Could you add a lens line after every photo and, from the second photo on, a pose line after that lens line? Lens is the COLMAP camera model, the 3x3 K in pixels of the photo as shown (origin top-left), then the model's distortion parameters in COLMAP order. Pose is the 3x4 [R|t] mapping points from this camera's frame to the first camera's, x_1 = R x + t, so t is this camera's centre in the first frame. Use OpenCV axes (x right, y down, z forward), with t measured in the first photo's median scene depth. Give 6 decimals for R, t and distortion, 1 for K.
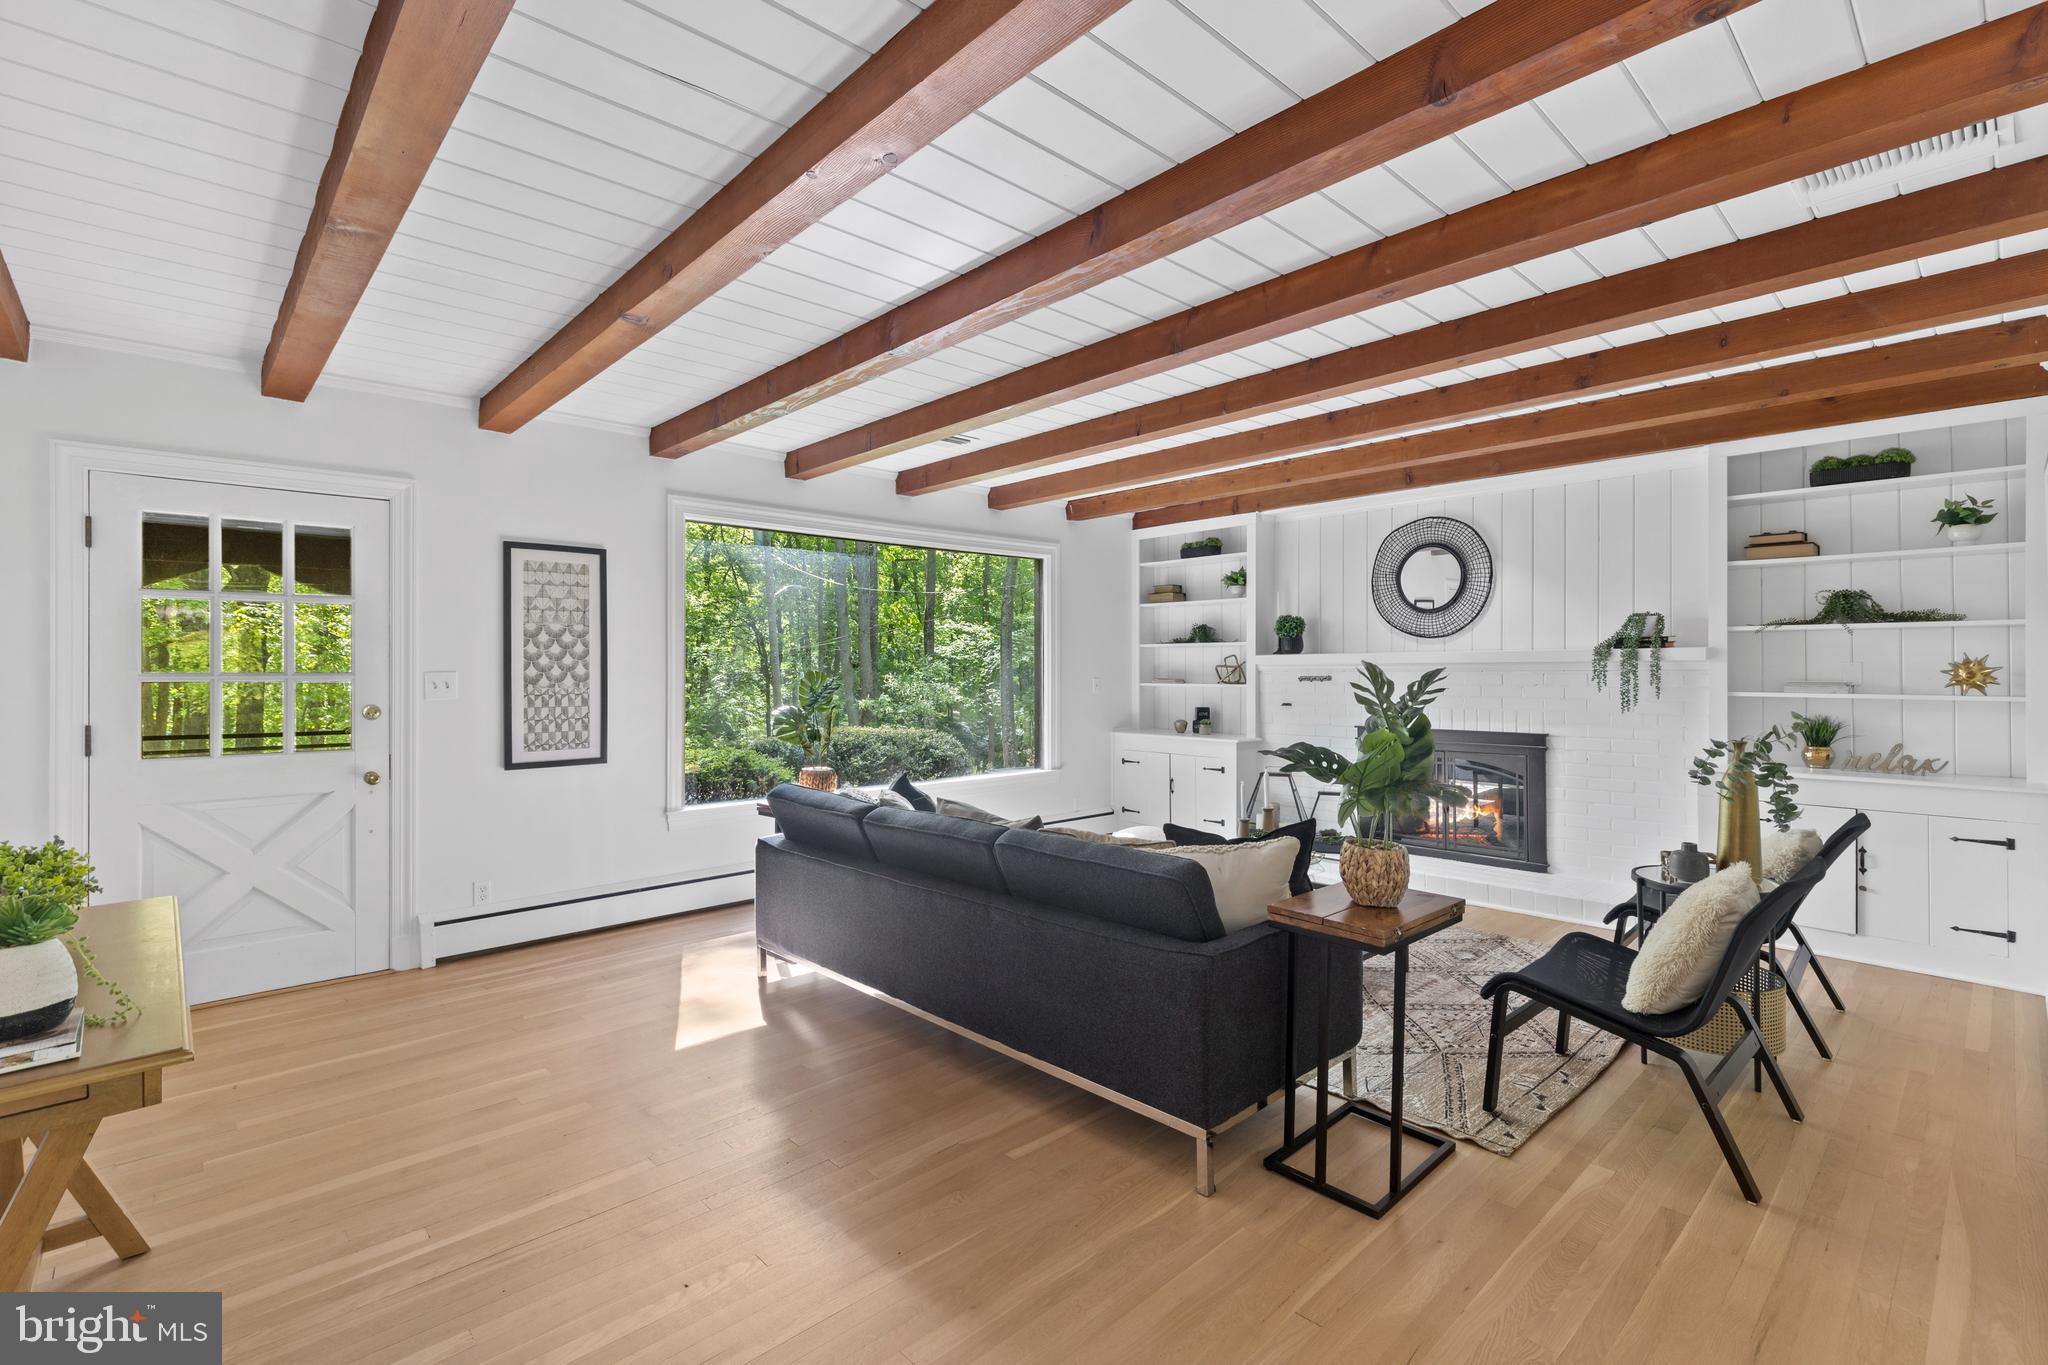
lens RADIAL K [[920.5, 0, 1028.4], [0, 920.5, 683.7], [0, 0, 1]] dist [0.002893, -0.000209]
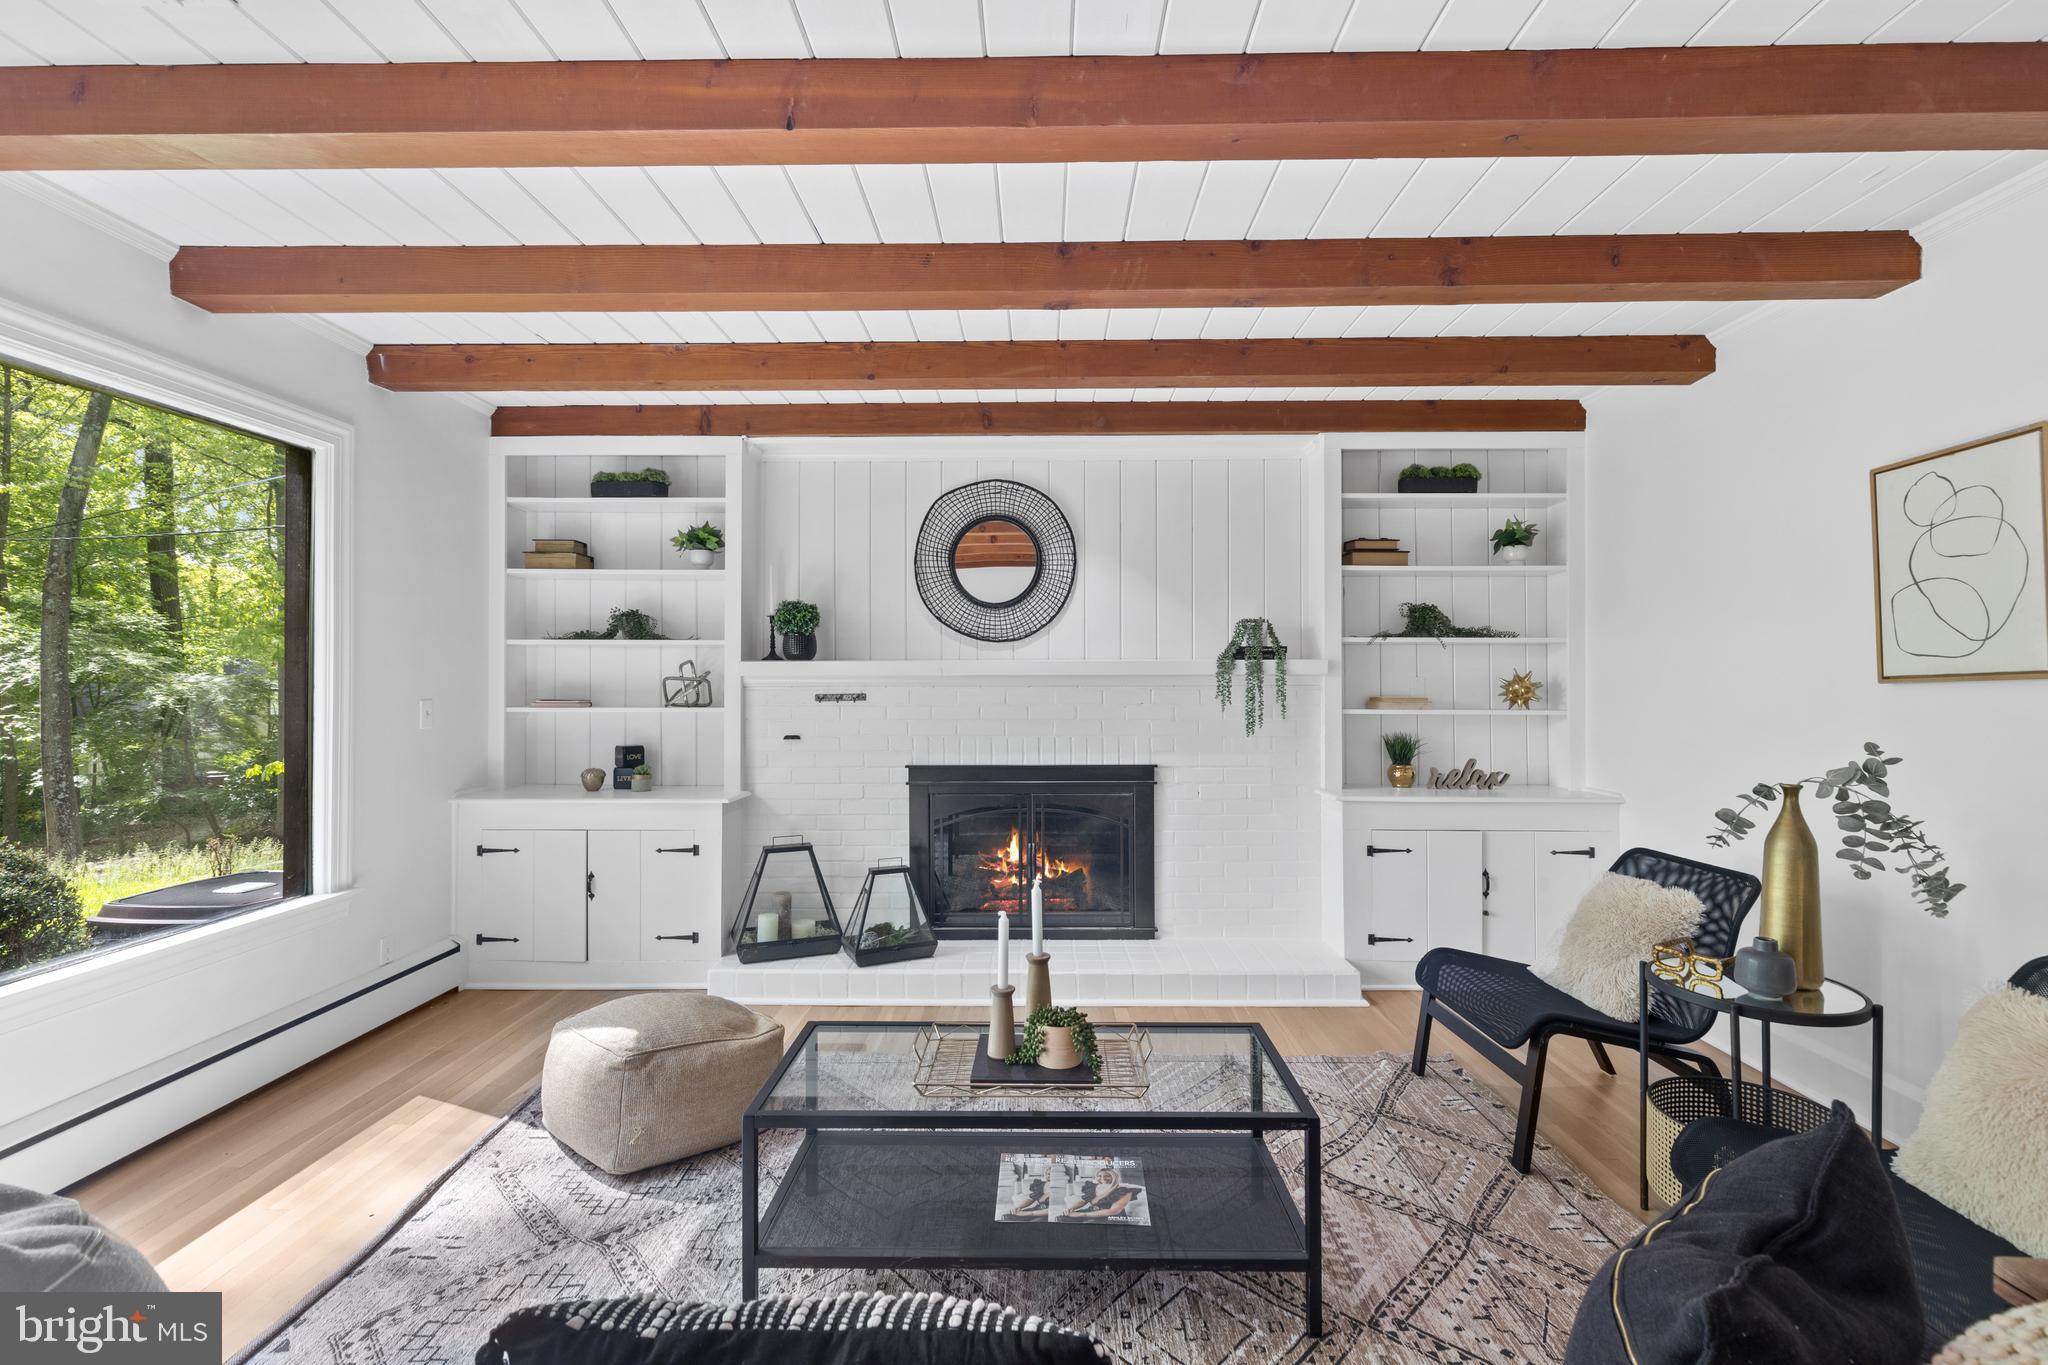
lens RADIAL K [[920.5, 0, 1028.4], [0, 920.5, 683.7], [0, 0, 1]] dist [0.002893, -0.000209]
pose [[0.695437, 0.001257, 0.718586, -0.070691], [0.010404, 0.999876, -0.011818, -0.006197], [-0.718512, 0.015695, 0.695338, 0.420021]]
